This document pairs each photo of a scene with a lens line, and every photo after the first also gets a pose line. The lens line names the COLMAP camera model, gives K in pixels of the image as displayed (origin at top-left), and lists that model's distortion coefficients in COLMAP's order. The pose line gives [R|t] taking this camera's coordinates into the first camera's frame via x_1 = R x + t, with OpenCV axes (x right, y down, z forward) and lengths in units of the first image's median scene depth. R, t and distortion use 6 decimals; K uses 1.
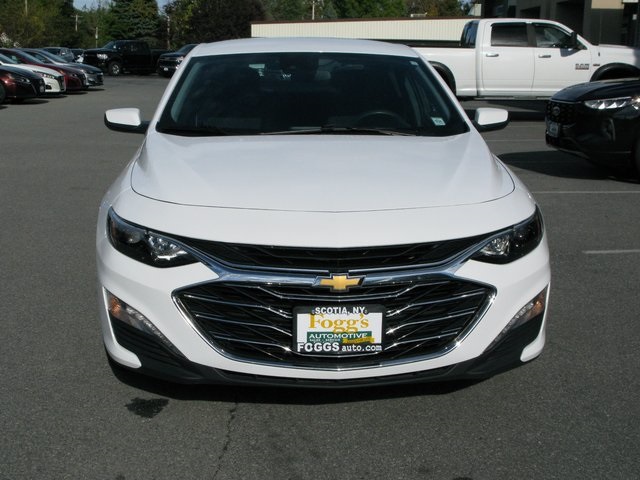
lens RADIAL K [[913.8, 0, 320.0], [0, 913.8, 240.0], [0, 0, 1]] dist [0.004328, 0.012885]
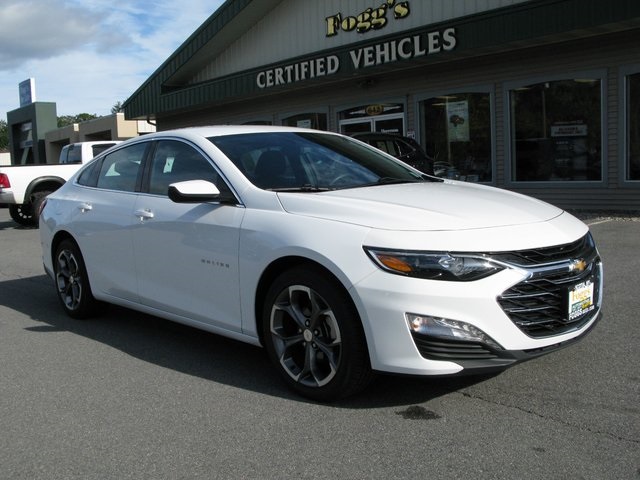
lens RADIAL K [[646.5, 0, 320.0], [0, 646.5, 240.0], [0, 0, 1]] dist [-0.207049, 0.236009]
pose [[0.769385, -0.123366, 0.626760, -0.830202], [0.184025, 0.982383, -0.032537, -0.030328], [-0.611704, 0.140372, 0.778533, 0.465435]]
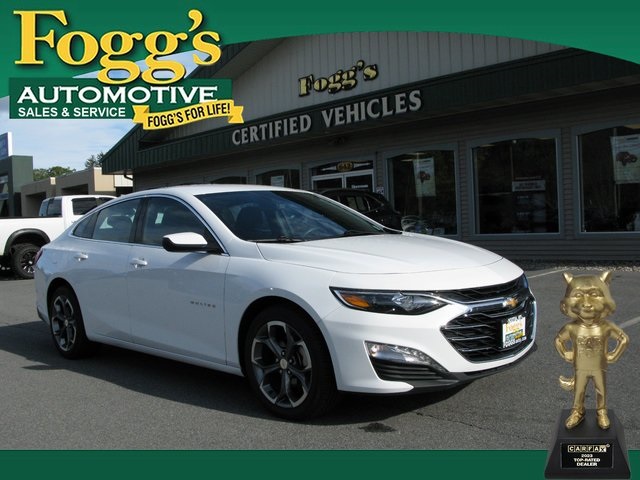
lens RADIAL K [[646.5, 0, 320.0], [0, 646.5, 240.0], [0, 0, 1]] dist [-0.207049, 0.236009]
pose [[0.741999, -0.071297, 0.666599, -0.943372], [0.189734, 0.976009, -0.106804, -0.005617], [-0.642992, 0.205725, 0.737725, 0.332769]]
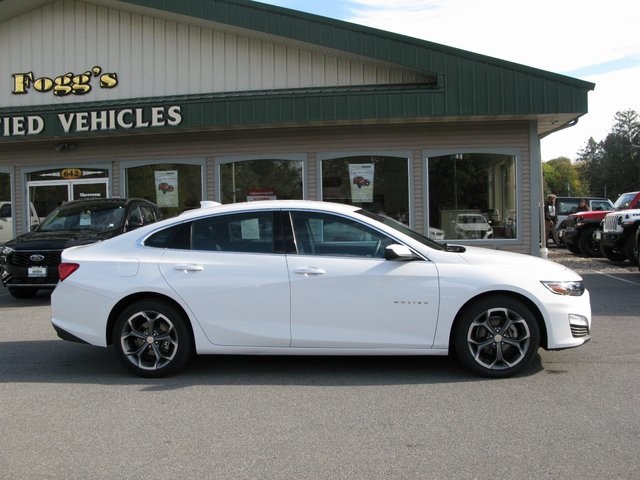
lens RADIAL K [[646.5, 0, 320.0], [0, 646.5, 240.0], [0, 0, 1]] dist [-0.207049, 0.236009]
pose [[0.171773, -0.061031, 0.983244, -1.825056], [0.219966, 0.975257, 0.022107, -0.284190], [-0.960265, 0.212483, 0.180948, 1.305219]]
